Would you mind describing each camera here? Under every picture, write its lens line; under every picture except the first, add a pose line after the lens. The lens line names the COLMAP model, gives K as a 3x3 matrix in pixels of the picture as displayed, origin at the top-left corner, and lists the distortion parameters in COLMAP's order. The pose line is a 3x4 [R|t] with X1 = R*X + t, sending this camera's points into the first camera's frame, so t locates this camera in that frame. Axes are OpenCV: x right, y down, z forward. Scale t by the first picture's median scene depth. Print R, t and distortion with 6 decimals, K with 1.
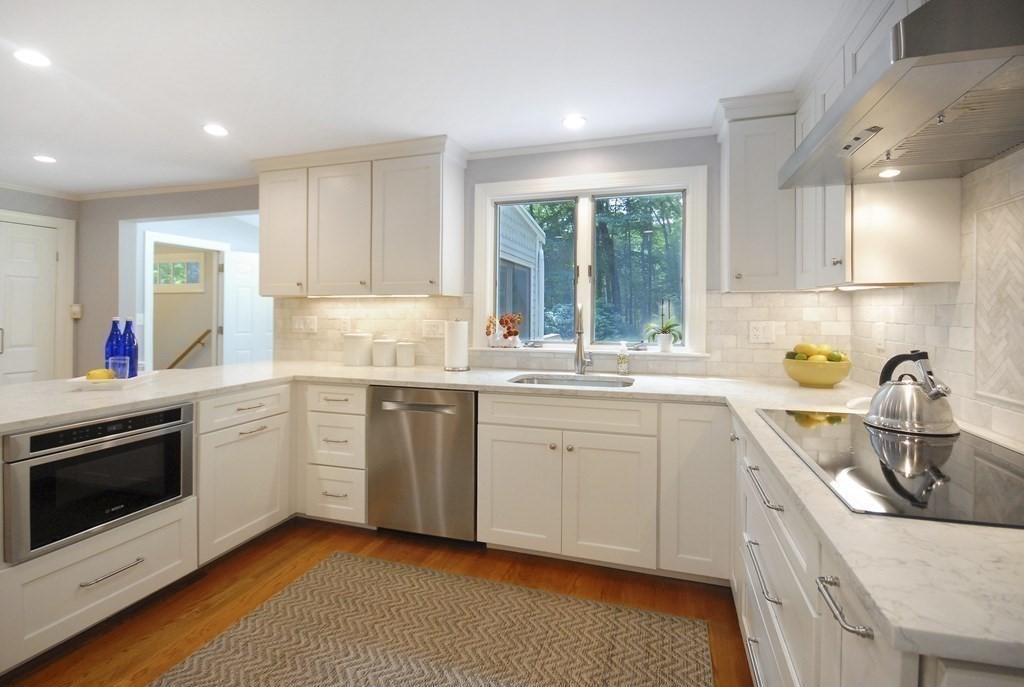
lens RADIAL K [[466.6, 0, 511.3], [0, 466.6, 313.0], [0, 0, 1]] dist [0.002301, 0.000641]
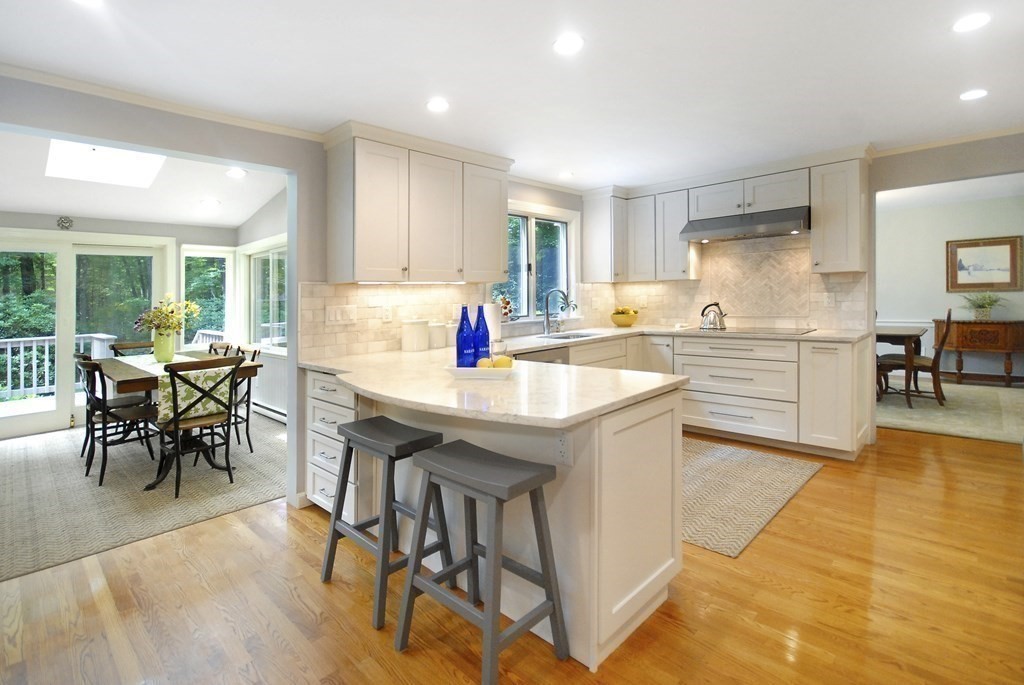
lens RADIAL K [[497.6, 0, 475.2], [0, 497.6, 282.1], [0, 0, 1]] dist [-0.000059, 0.000601]
pose [[0.464393, 0.010875, 0.885563, -1.296716], [0.030253, 0.999146, -0.028134, -0.002741], [-0.885113, 0.039856, 0.463667, 0.406901]]
